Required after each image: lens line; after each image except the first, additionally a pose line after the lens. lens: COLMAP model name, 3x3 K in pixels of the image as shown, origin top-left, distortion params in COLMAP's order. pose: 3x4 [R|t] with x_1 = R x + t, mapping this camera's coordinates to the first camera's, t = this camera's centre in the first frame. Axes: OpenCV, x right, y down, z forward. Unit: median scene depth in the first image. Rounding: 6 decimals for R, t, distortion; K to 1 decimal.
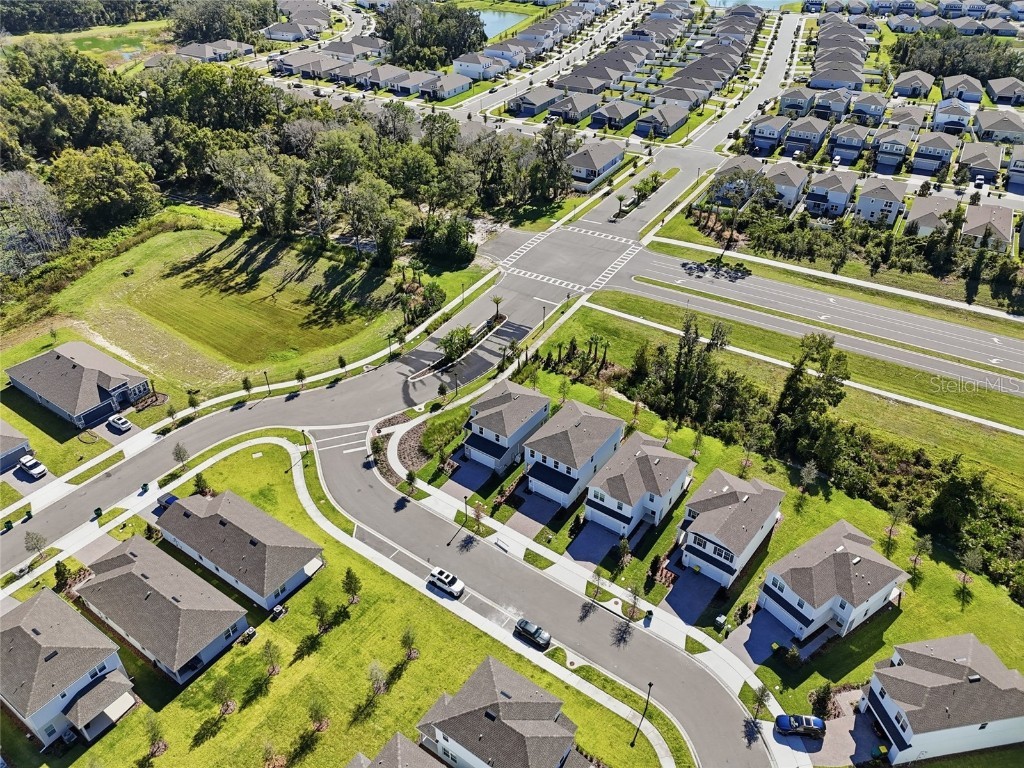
lens RADIAL K [[746.2, 0, 516.6], [0, 746.2, 375.9], [0, 0, 1]] dist [0.027236, -0.009980]
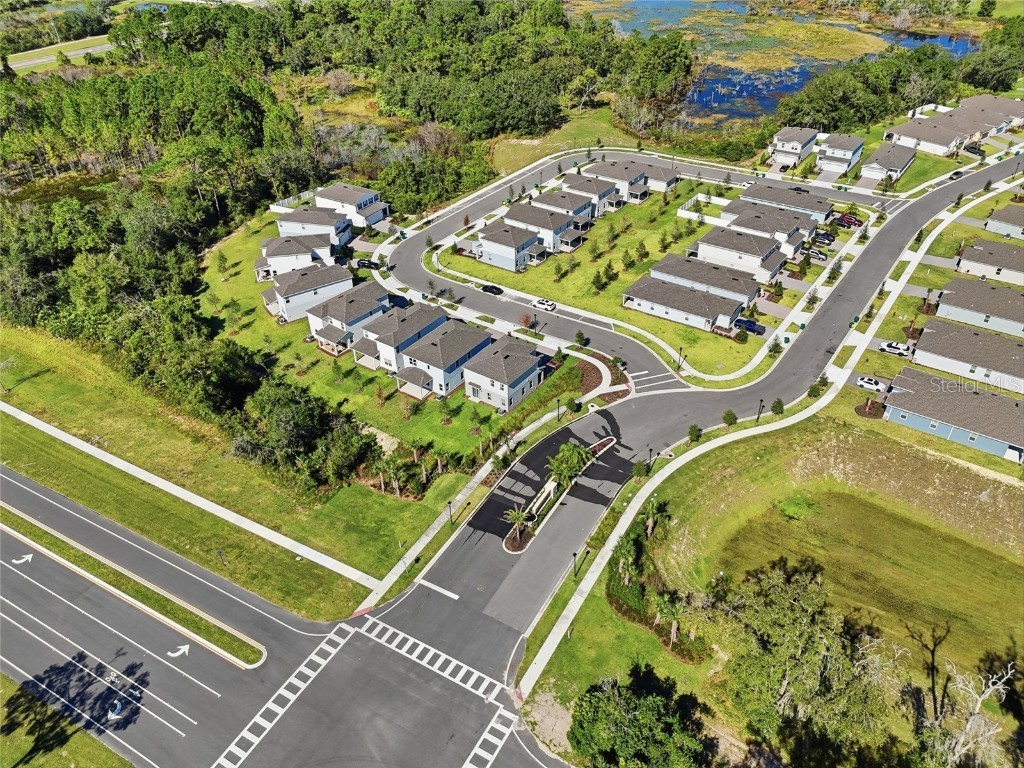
lens RADIAL K [[746.2, 0, 516.0], [0, 746.2, 380.1], [0, 0, 1]] dist [0.027236, -0.009980]
pose [[-0.999943, 0.005101, 0.009366, -0.033881], [0.010548, 0.343421, 0.939122, -0.833360], [0.001574, 0.939168, -0.343455, 1.204182]]
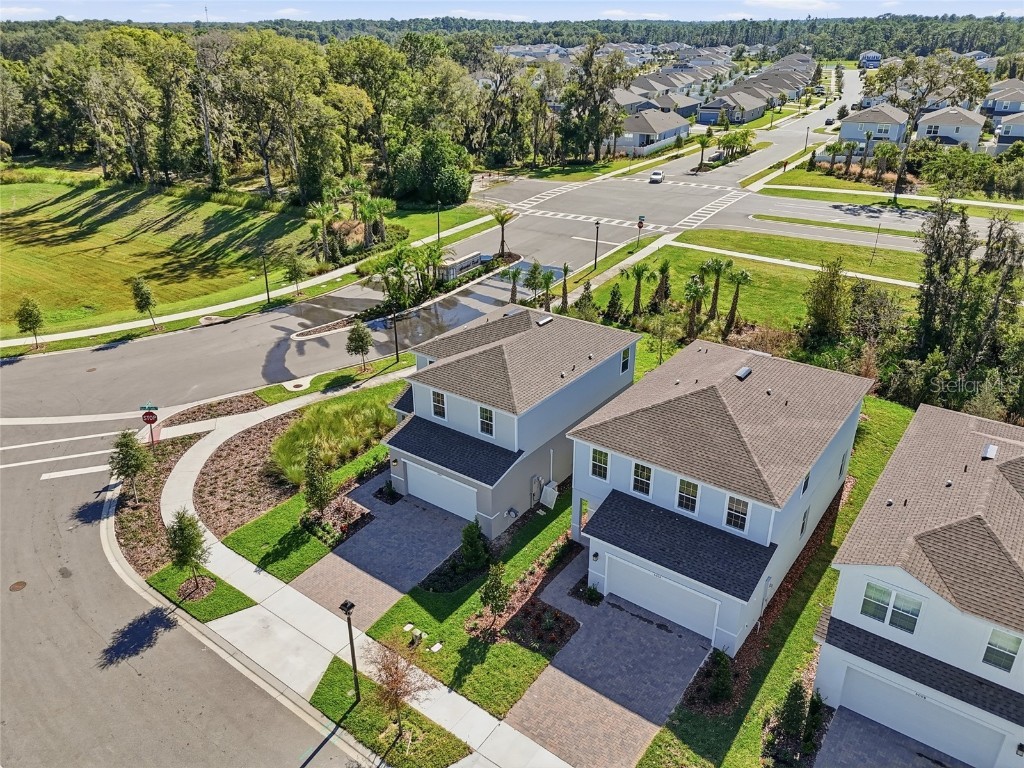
lens RADIAL K [[746.2, 0, 513.5], [0, 746.2, 389.5], [0, 0, 1]] dist [0.027236, -0.009980]
pose [[0.999562, 0.002087, -0.029517, -0.003942], [-0.006557, 0.988333, -0.152165, 0.097283], [0.028855, 0.152292, 0.987914, 0.564091]]
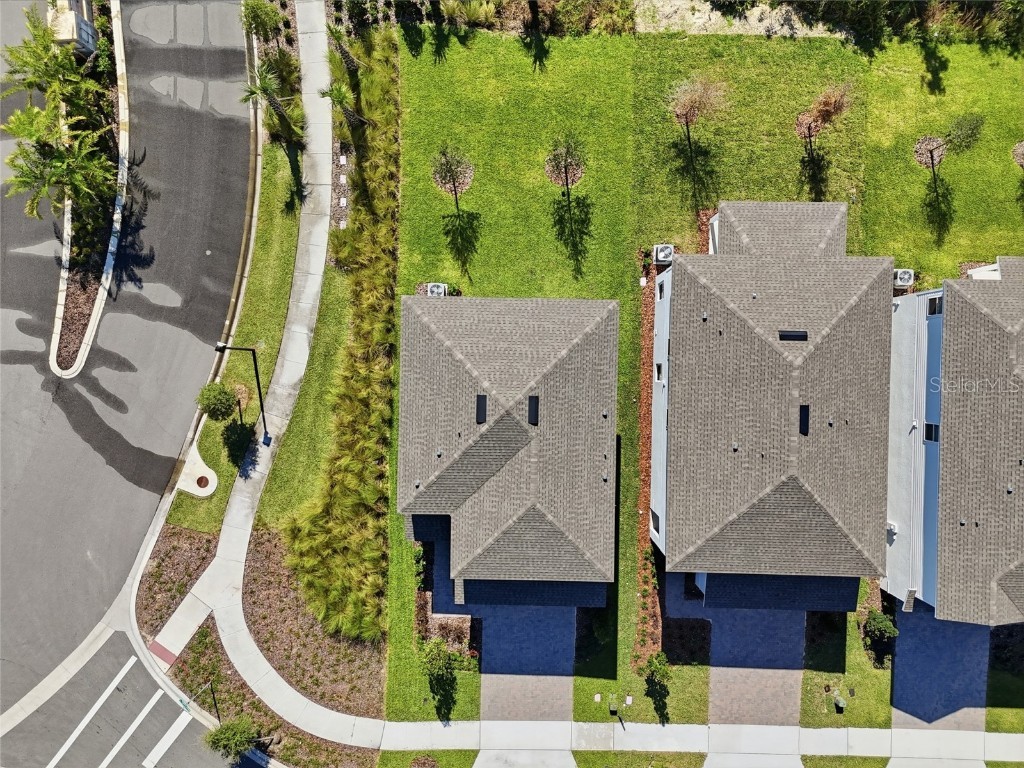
lens RADIAL K [[746.2, 0, 515.4], [0, 746.2, 382.7], [0, 0, 1]] dist [0.027236, -0.009980]
pose [[0.831645, -0.554899, -0.021296, 0.004568], [0.324849, 0.455043, 0.829102, -0.169799], [-0.450377, -0.696436, 0.558692, 0.736042]]
